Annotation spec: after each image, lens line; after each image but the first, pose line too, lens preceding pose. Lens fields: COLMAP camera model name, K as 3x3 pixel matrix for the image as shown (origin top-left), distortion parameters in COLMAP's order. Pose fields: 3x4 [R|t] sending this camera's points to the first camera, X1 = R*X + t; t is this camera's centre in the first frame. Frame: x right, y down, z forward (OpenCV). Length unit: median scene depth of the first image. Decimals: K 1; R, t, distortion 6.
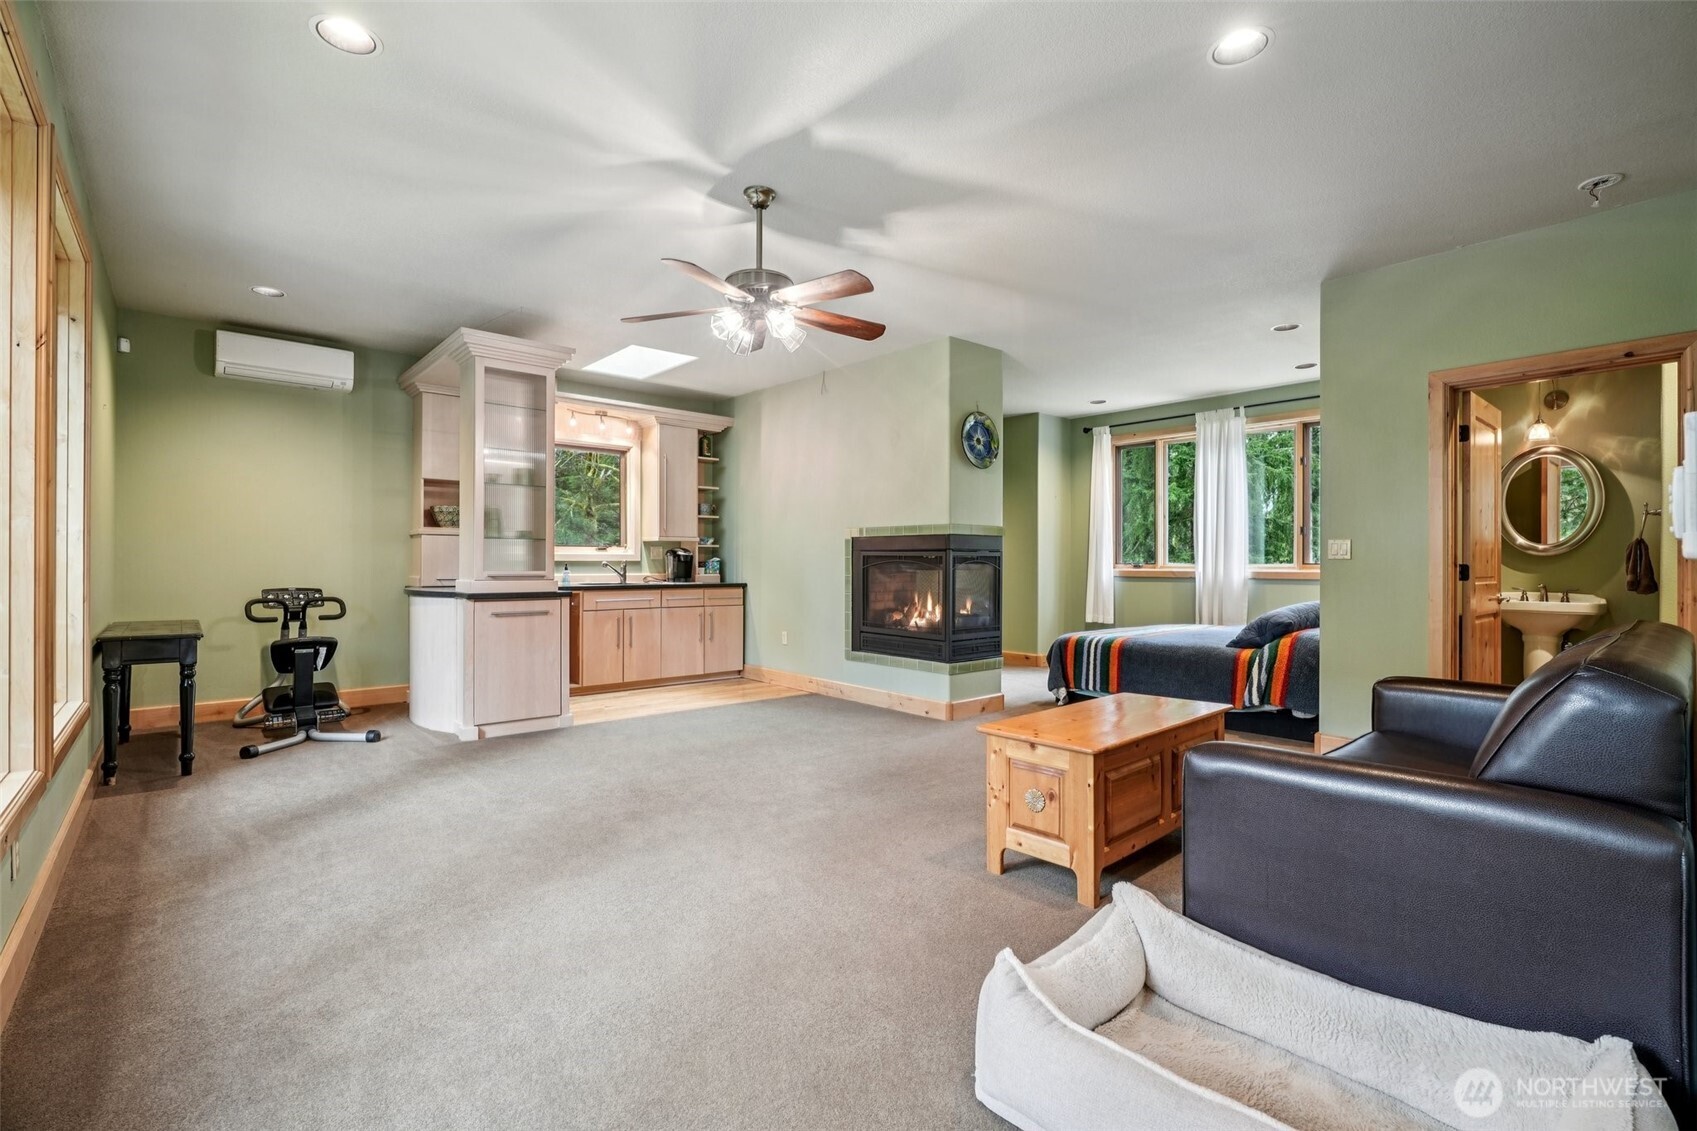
lens RADIAL K [[761.7, 0, 851.7], [0, 761.7, 555.3], [0, 0, 1]] dist [-0.000828, 0.000281]
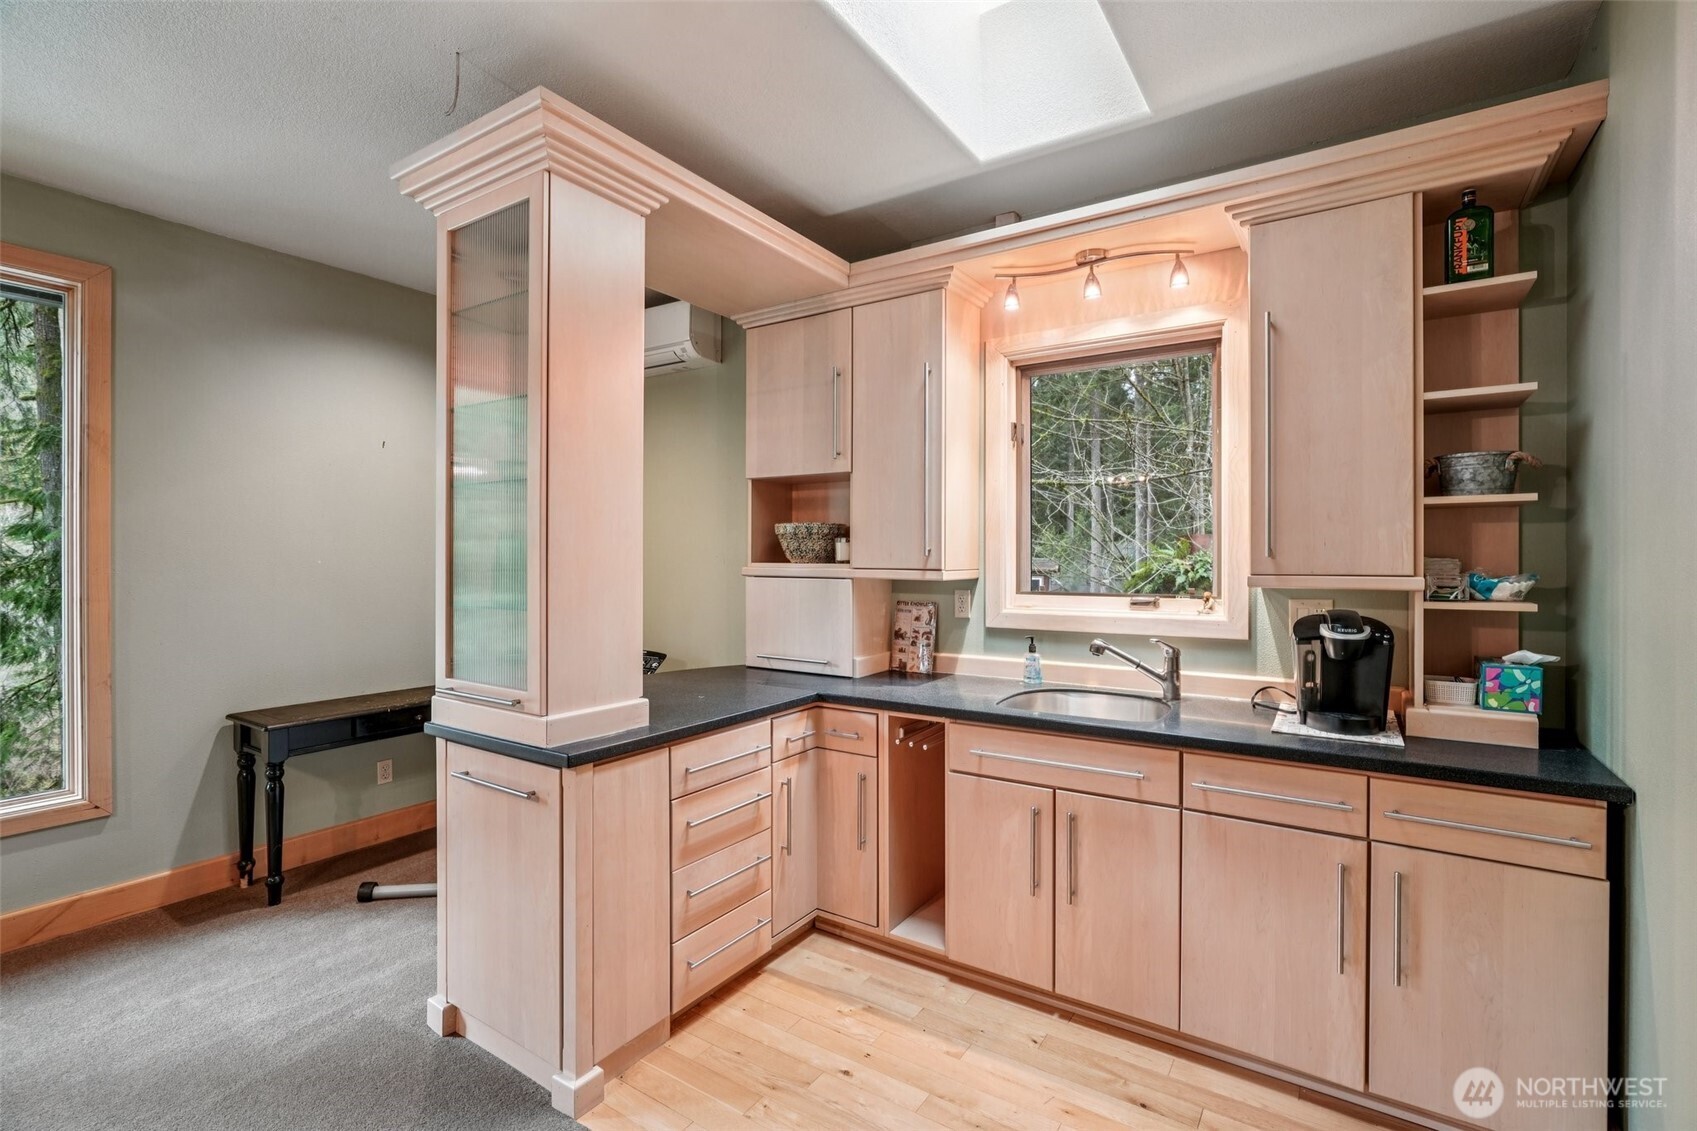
lens RADIAL K [[761.7, 0, 851.7], [0, 761.7, 555.3], [0, 0, 1]] dist [-0.000828, 0.000281]
pose [[0.261403, 0.002844, -0.965226, 0.015683], [0.009465, 0.999940, 0.005510, -0.035191], [0.965183, -0.010576, 0.261360, 0.731342]]
